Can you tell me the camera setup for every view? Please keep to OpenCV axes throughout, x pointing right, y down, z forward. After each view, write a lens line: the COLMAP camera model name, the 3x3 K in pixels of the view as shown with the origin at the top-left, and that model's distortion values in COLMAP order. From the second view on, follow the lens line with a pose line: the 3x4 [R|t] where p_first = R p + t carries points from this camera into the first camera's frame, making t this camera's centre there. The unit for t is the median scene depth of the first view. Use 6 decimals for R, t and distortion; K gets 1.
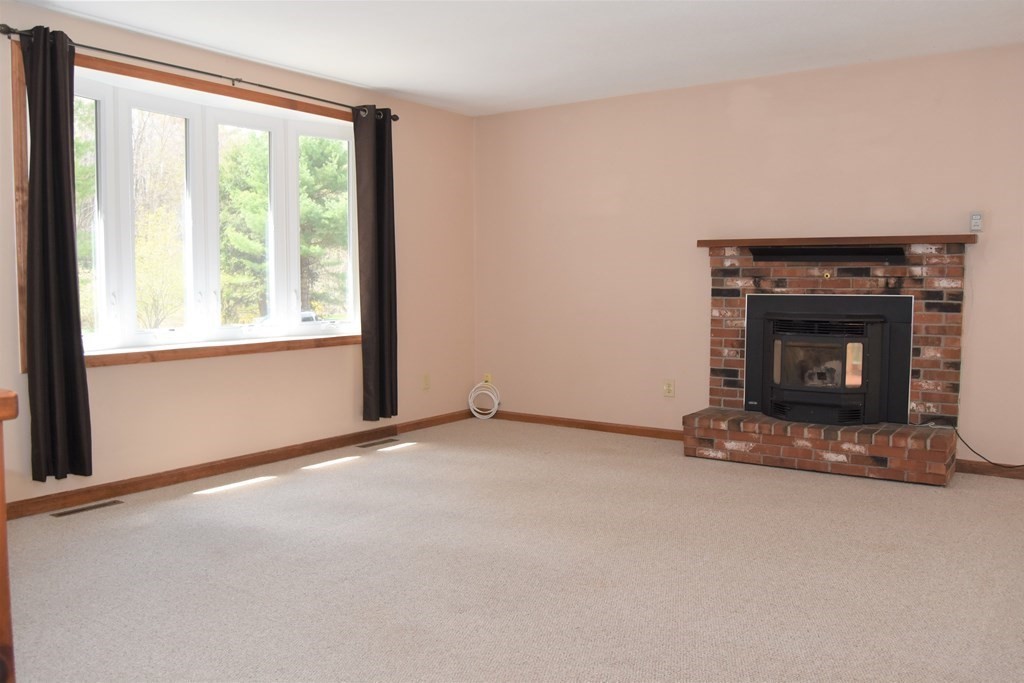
lens RADIAL K [[802.8, 0, 520.0], [0, 802.8, 345.9], [0, 0, 1]] dist [-0.096226, 0.030851]
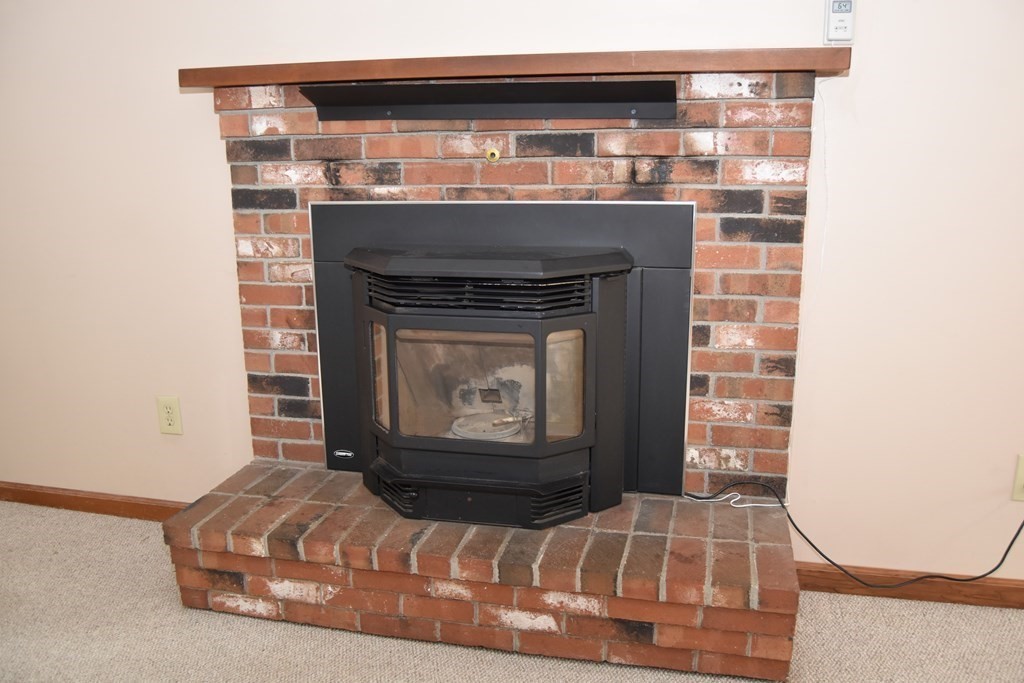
lens RADIAL K [[802.8, 0, 507.2], [0, 802.8, 341.7], [0, 0, 1]] dist [-0.096226, 0.030851]
pose [[0.933531, -0.095610, 0.345513, 0.249234], [0.038495, 0.984942, 0.168543, -0.064101], [-0.356424, -0.144040, 0.923155, 0.617873]]
